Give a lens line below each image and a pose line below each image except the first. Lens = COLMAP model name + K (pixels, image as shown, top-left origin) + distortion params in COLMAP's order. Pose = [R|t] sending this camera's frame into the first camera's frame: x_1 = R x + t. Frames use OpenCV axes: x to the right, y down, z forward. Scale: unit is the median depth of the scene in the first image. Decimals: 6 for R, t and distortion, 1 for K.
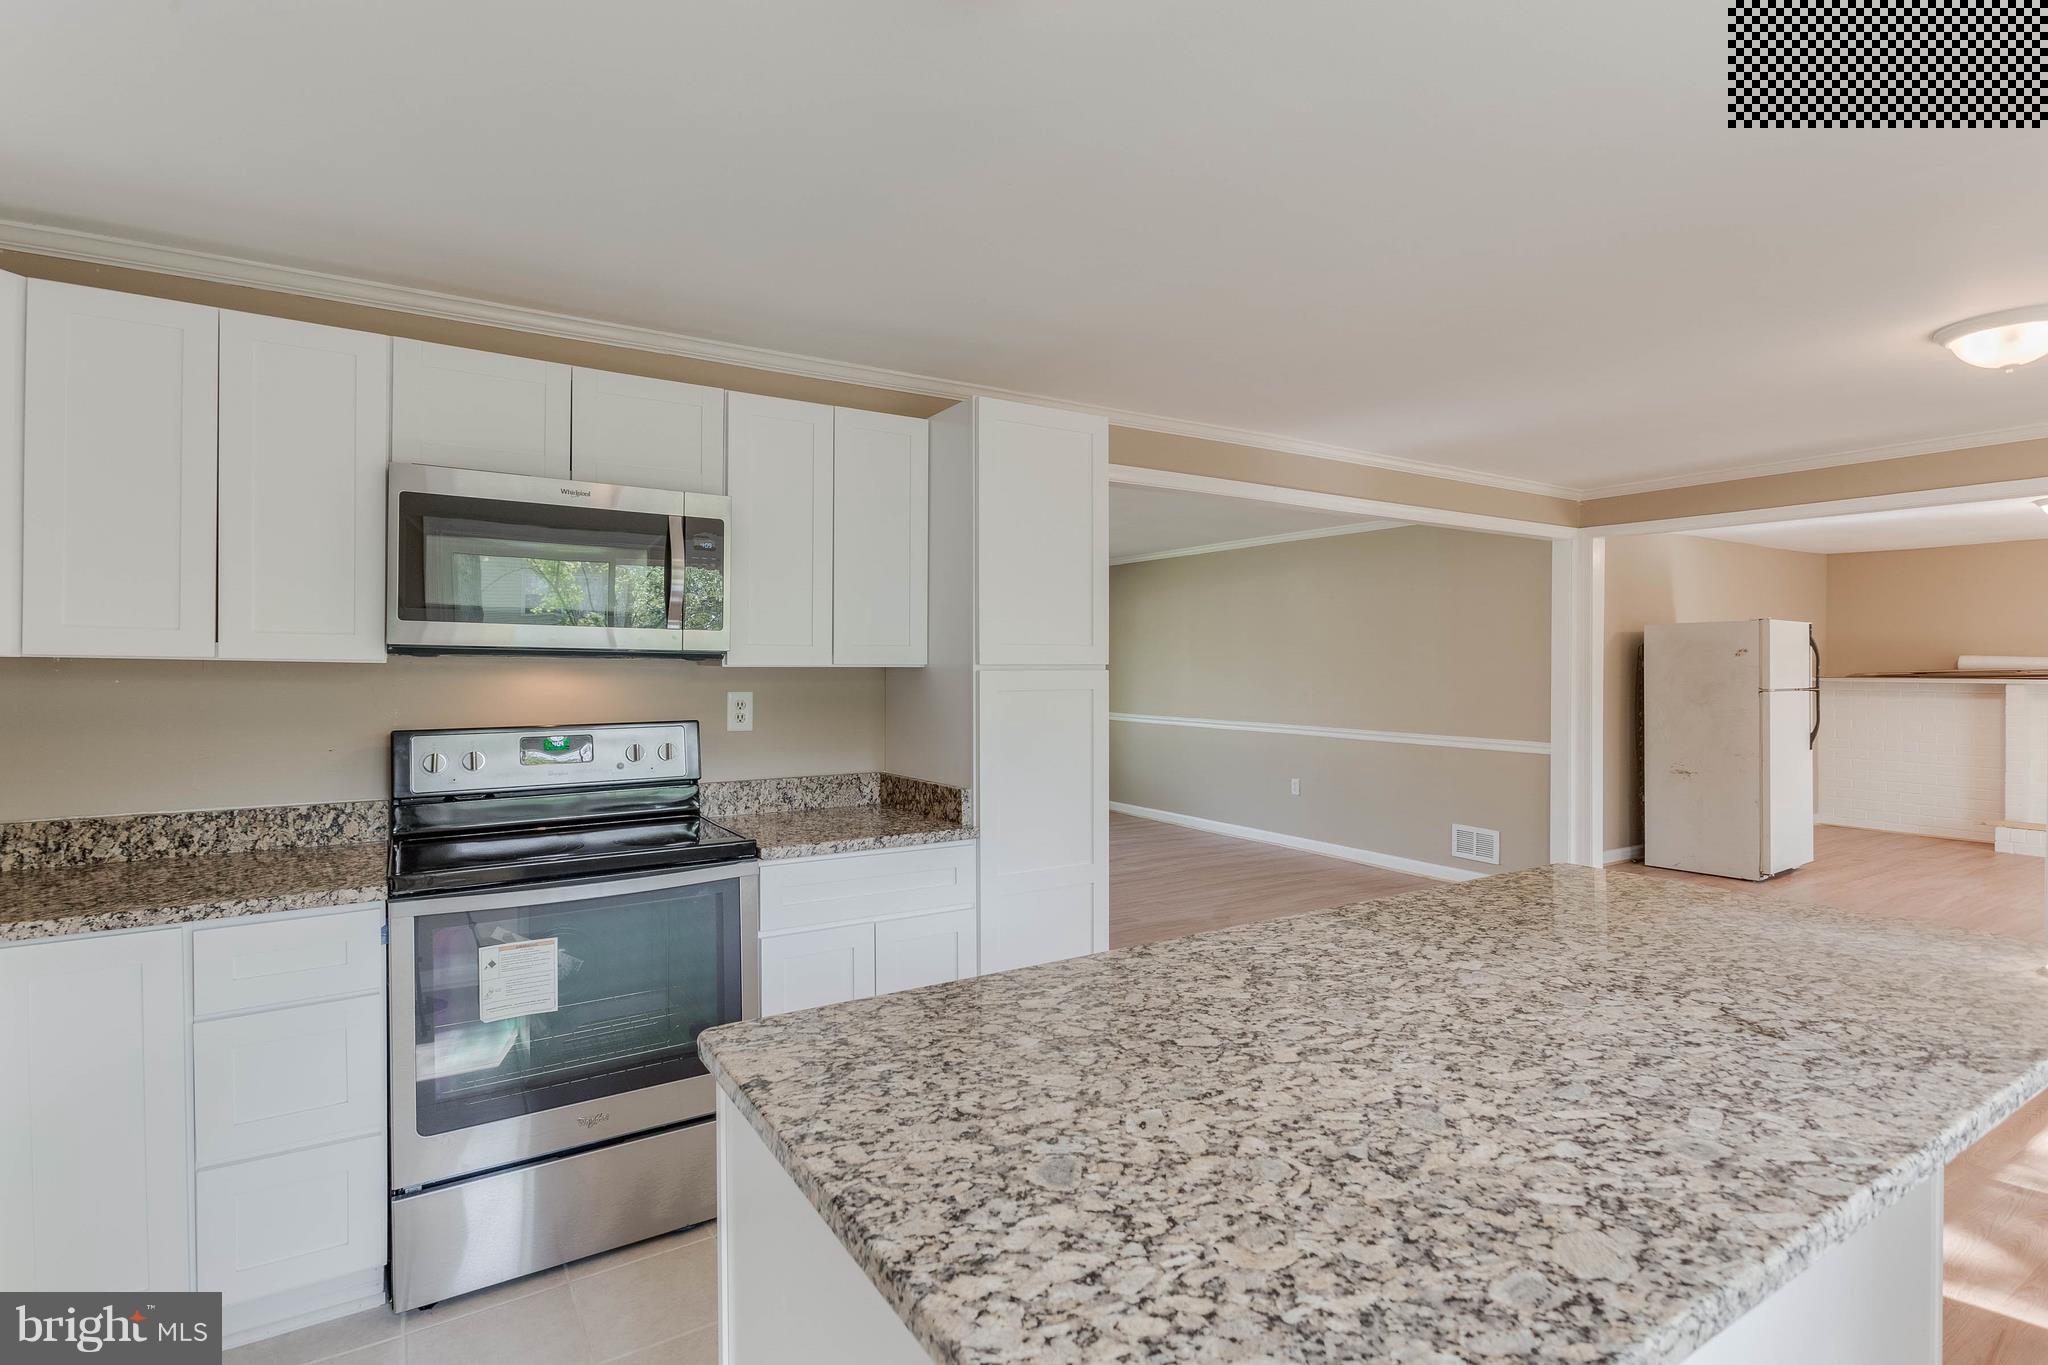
lens RADIAL K [[1004.1, 0, 1012.7], [0, 1004.1, 675.3], [0, 0, 1]] dist [0.003459, 0.000665]
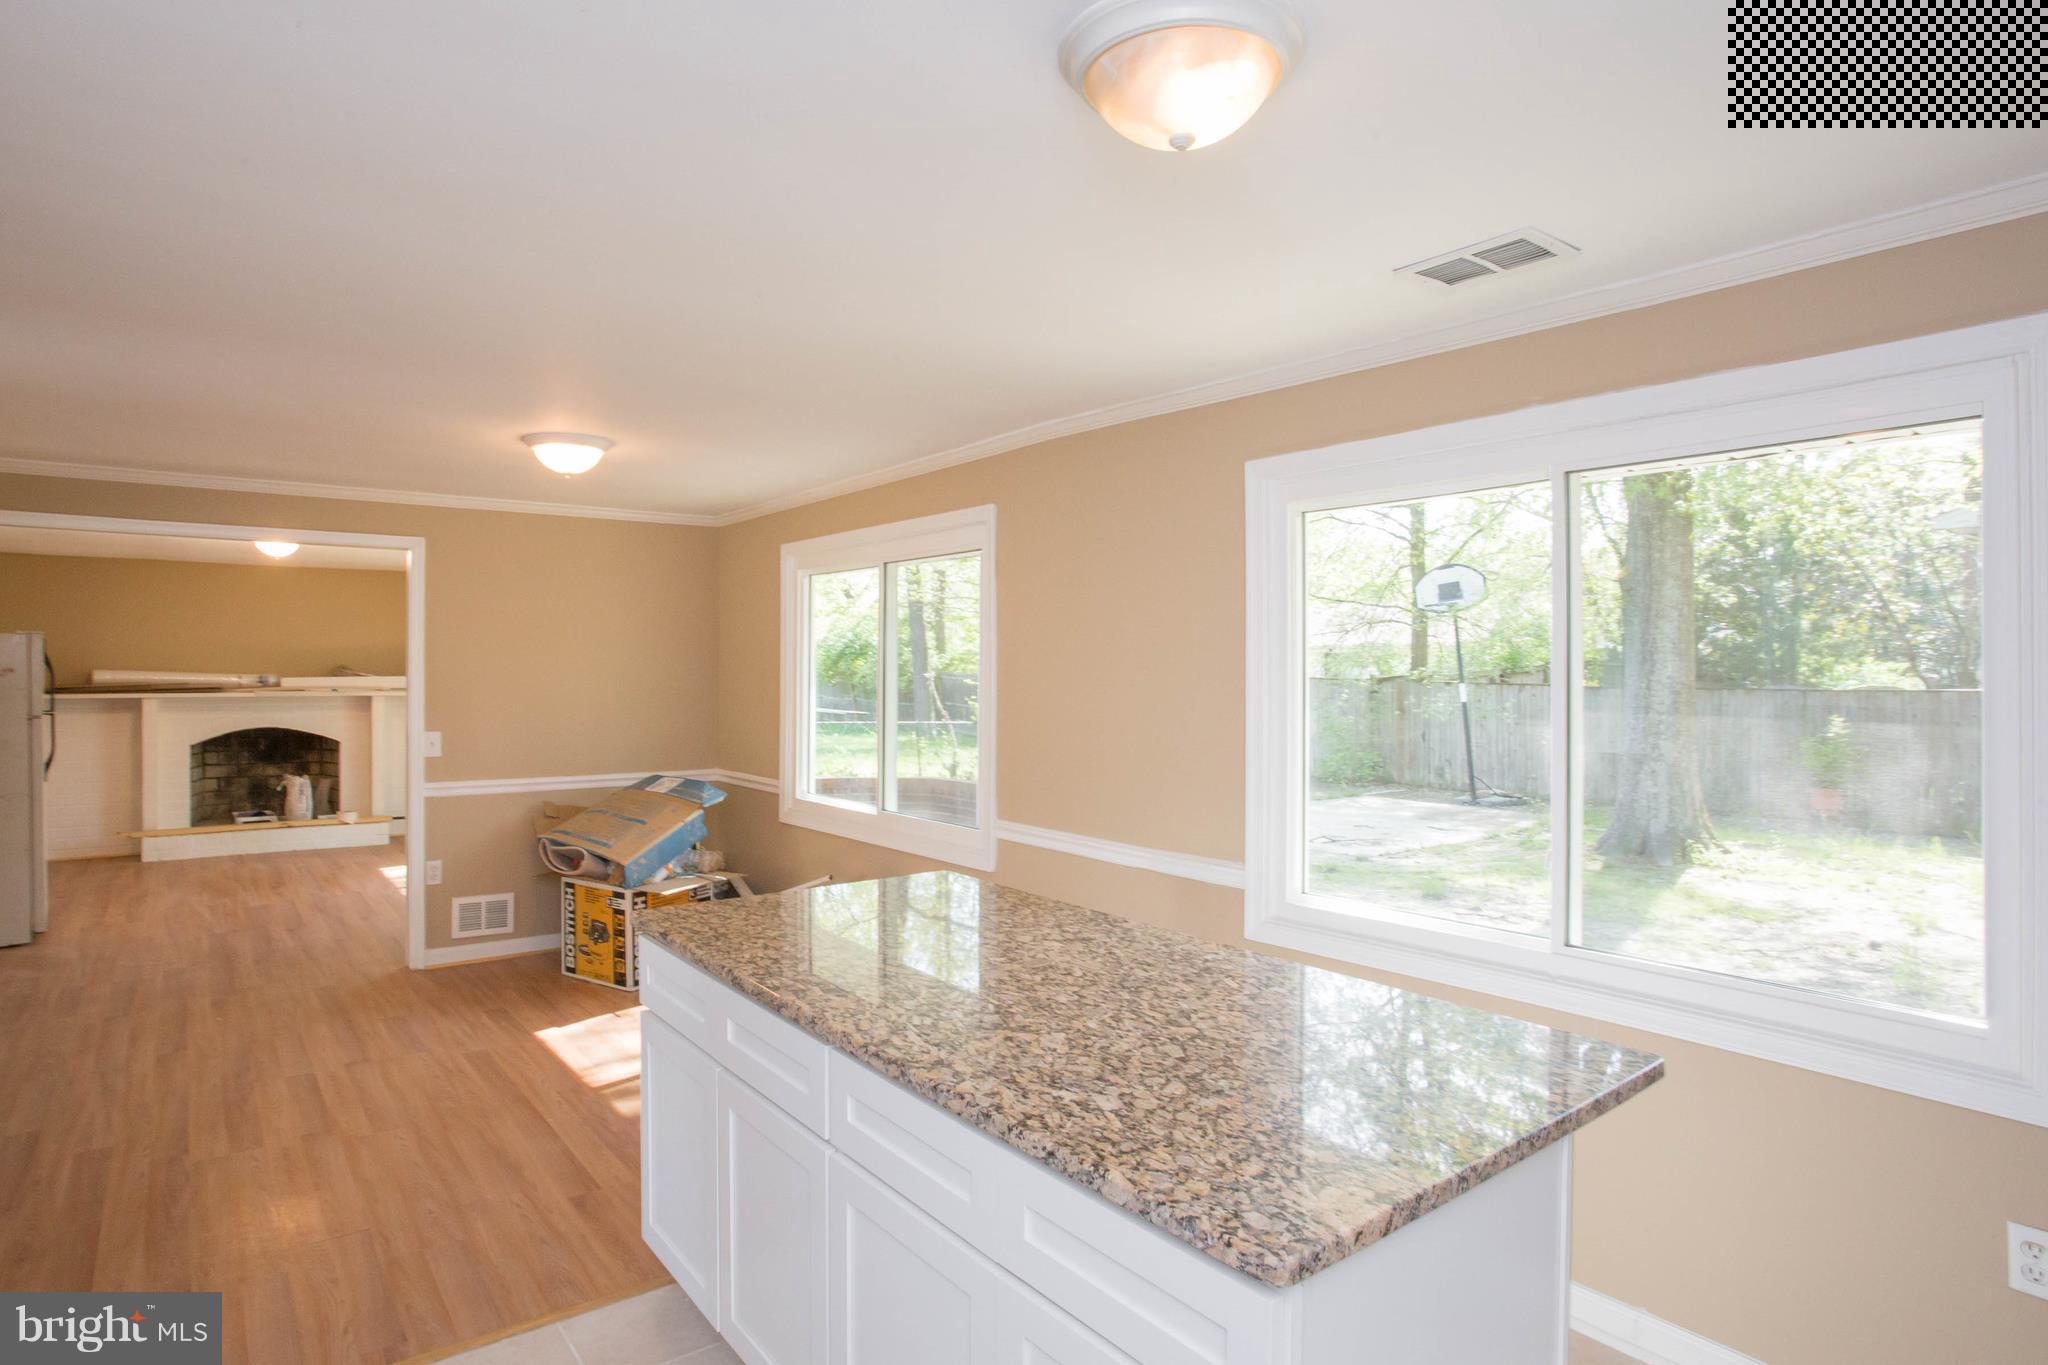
lens RADIAL K [[1111.2, 0, 1016.1], [0, 1111.2, 670.2], [0, 0, 1]] dist [-0.086774, 0.000144]
pose [[-0.112864, -0.001185, 0.993610, -0.979043], [0.004415, 0.999989, 0.001695, -0.102041], [-0.993601, 0.004578, -0.112858, 1.124219]]
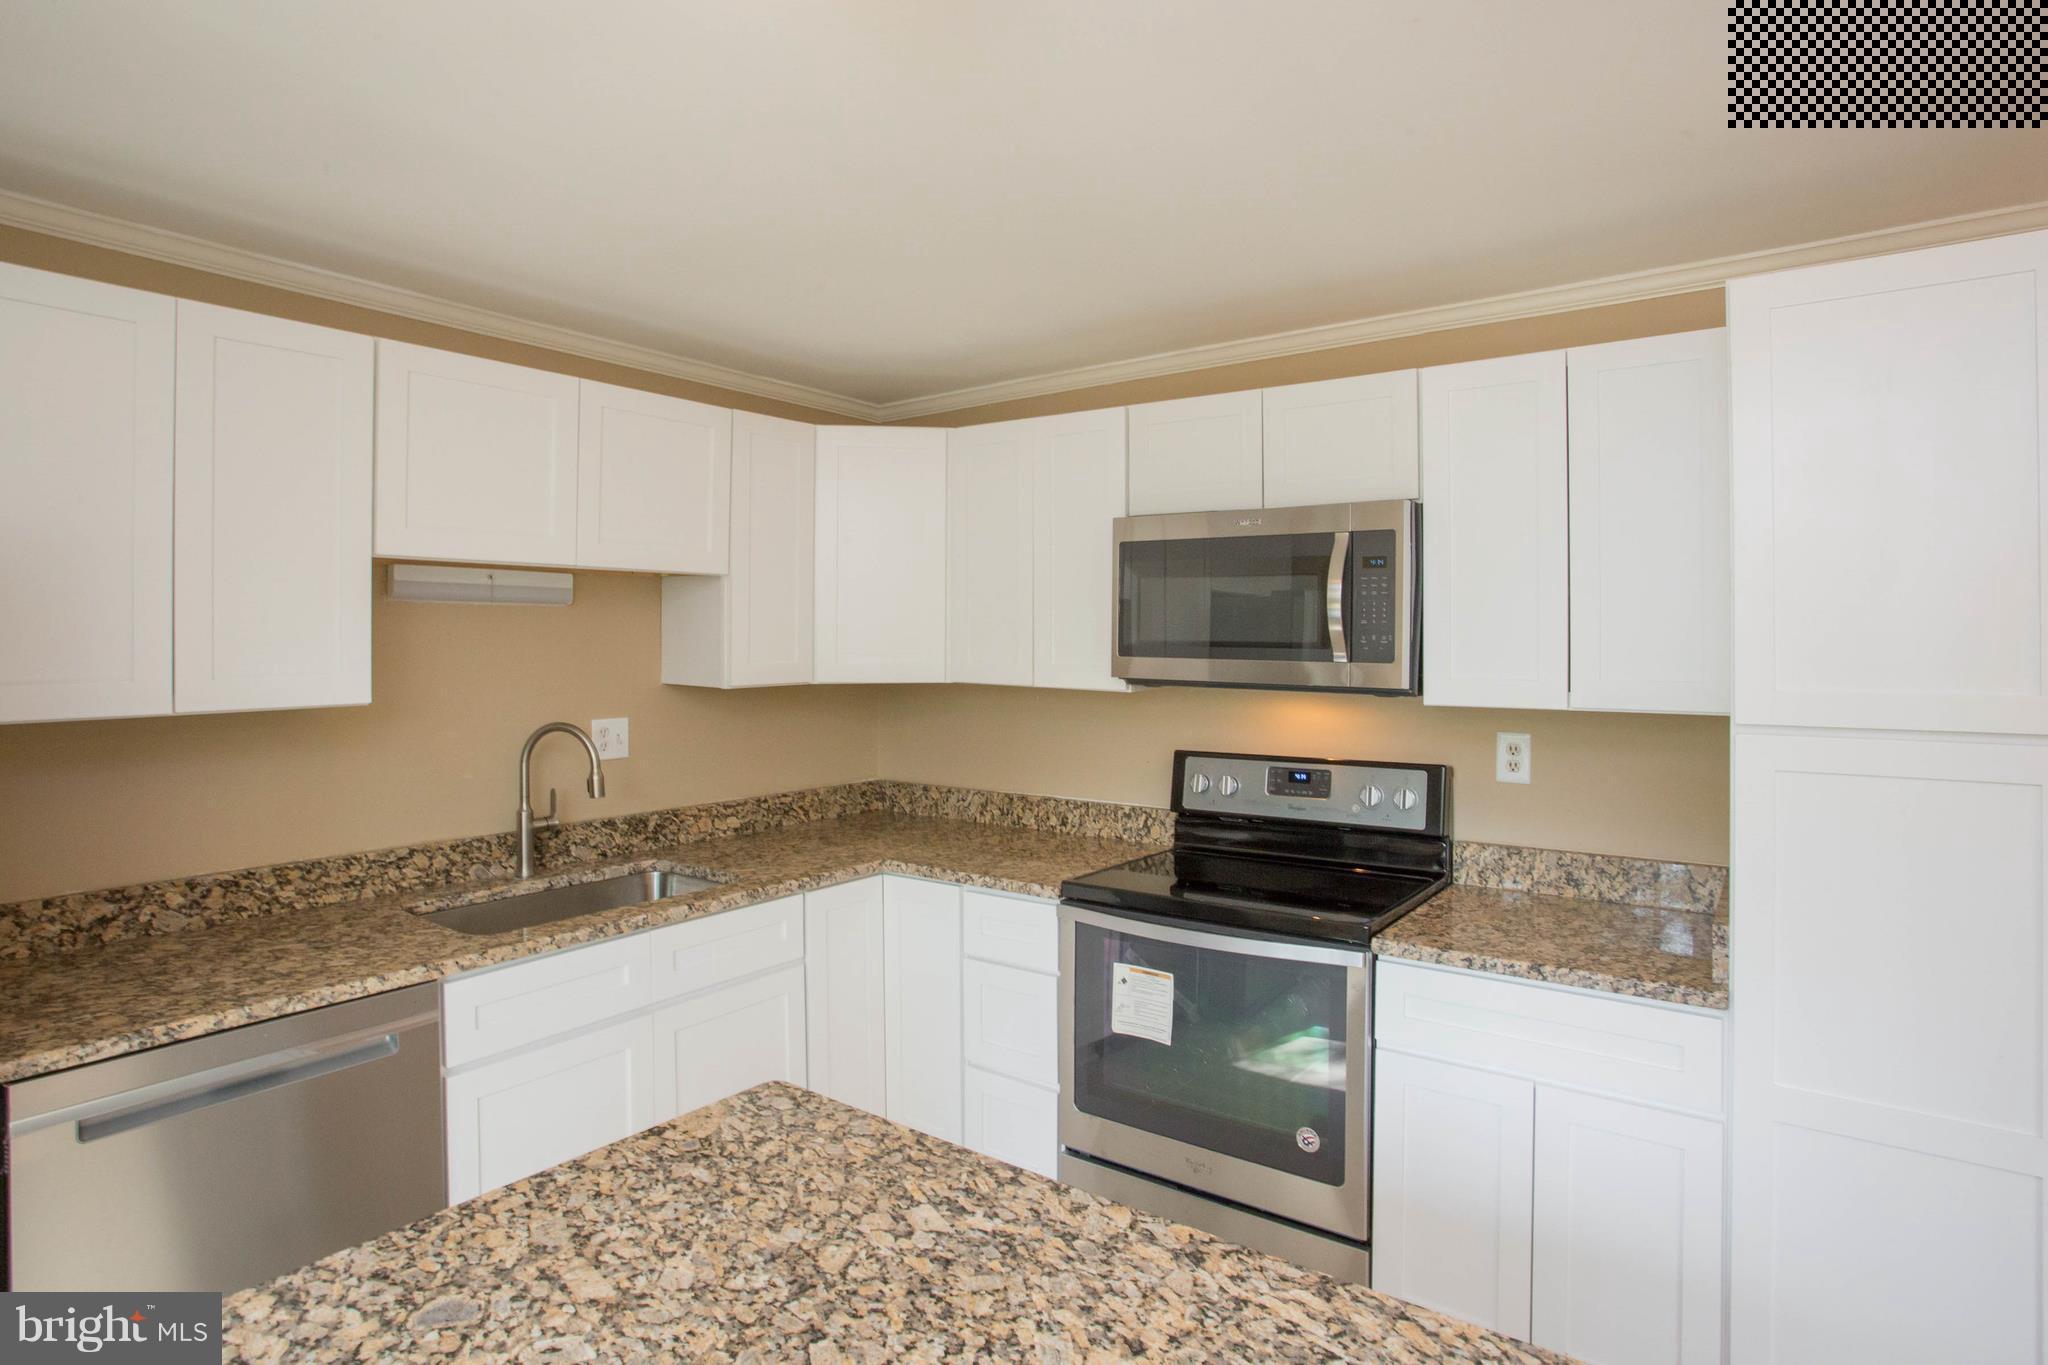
lens RADIAL K [[1075.4, 0, 1020.0], [0, 1075.4, 635.3], [0, 0, 1]] dist [-0.075974, 0.032520]
pose [[0.360395, -0.005801, -0.932782, 0.751933], [-0.003410, 0.999966, -0.007536, -0.108357], [0.932794, 0.005897, 0.360363, 0.715365]]
